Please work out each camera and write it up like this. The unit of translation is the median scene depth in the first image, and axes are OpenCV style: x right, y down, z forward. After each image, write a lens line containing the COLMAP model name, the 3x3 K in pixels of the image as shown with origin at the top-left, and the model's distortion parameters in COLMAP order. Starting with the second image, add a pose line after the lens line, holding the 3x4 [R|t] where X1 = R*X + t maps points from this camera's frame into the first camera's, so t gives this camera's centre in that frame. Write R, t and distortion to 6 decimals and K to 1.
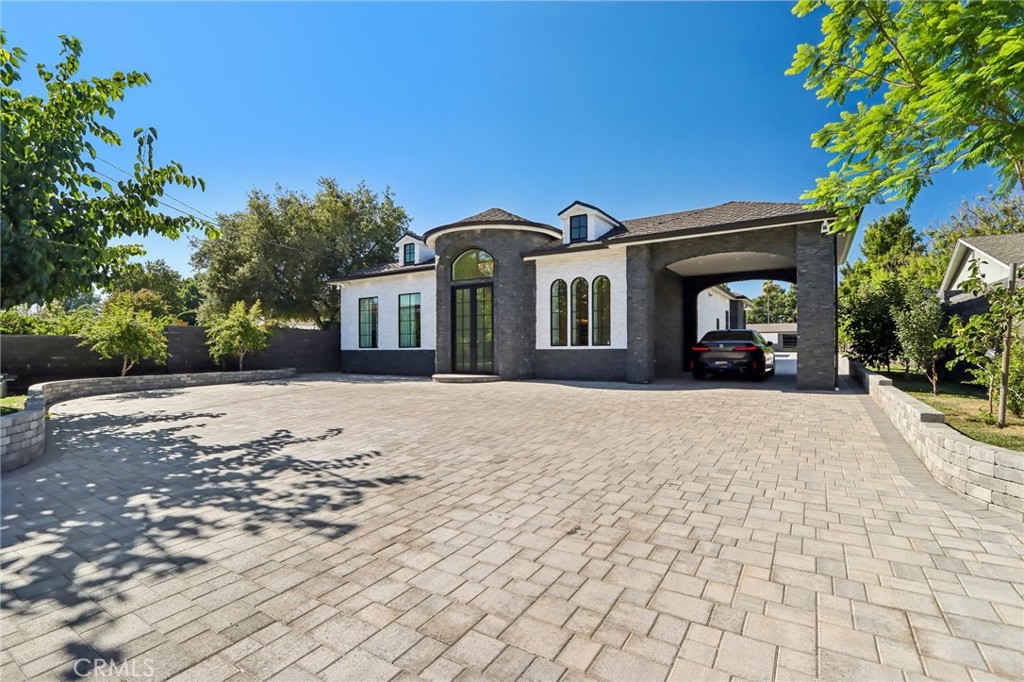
lens RADIAL K [[485.5, 0, 510.4], [0, 485.5, 355.1], [0, 0, 1]] dist [-0.000455, -0.000062]
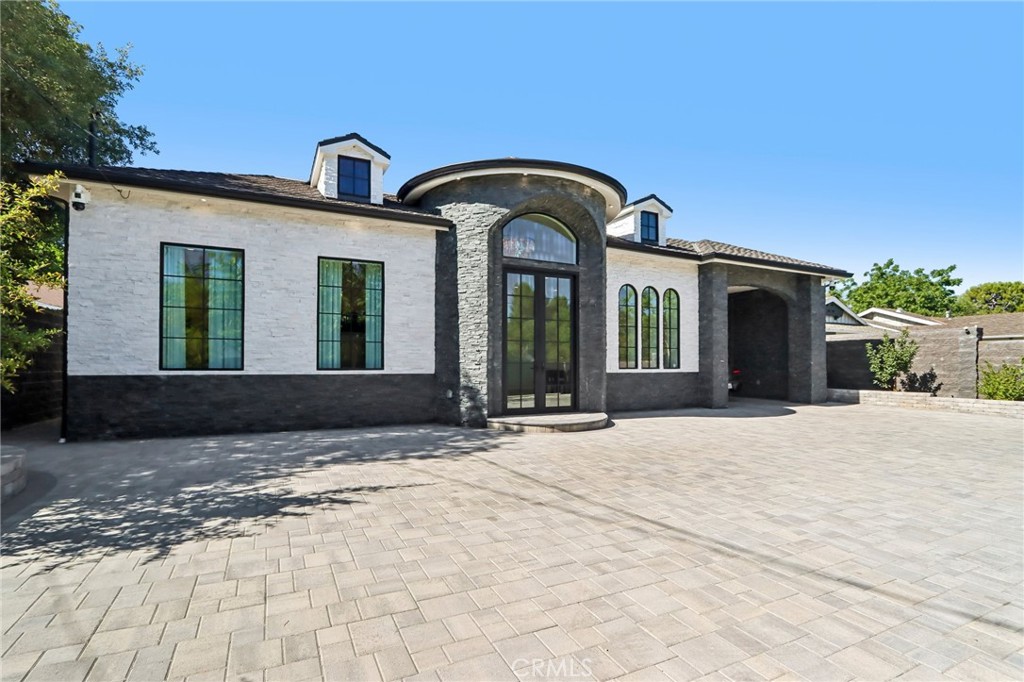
lens RADIAL K [[485.5, 0, 510.4], [0, 485.5, 355.1], [0, 0, 1]] dist [-0.000455, -0.000062]
pose [[0.526700, 0.032424, 0.849433, -0.677714], [0.003743, 0.999174, -0.040461, -0.009329], [-0.850043, 0.024490, 0.526144, 0.759632]]
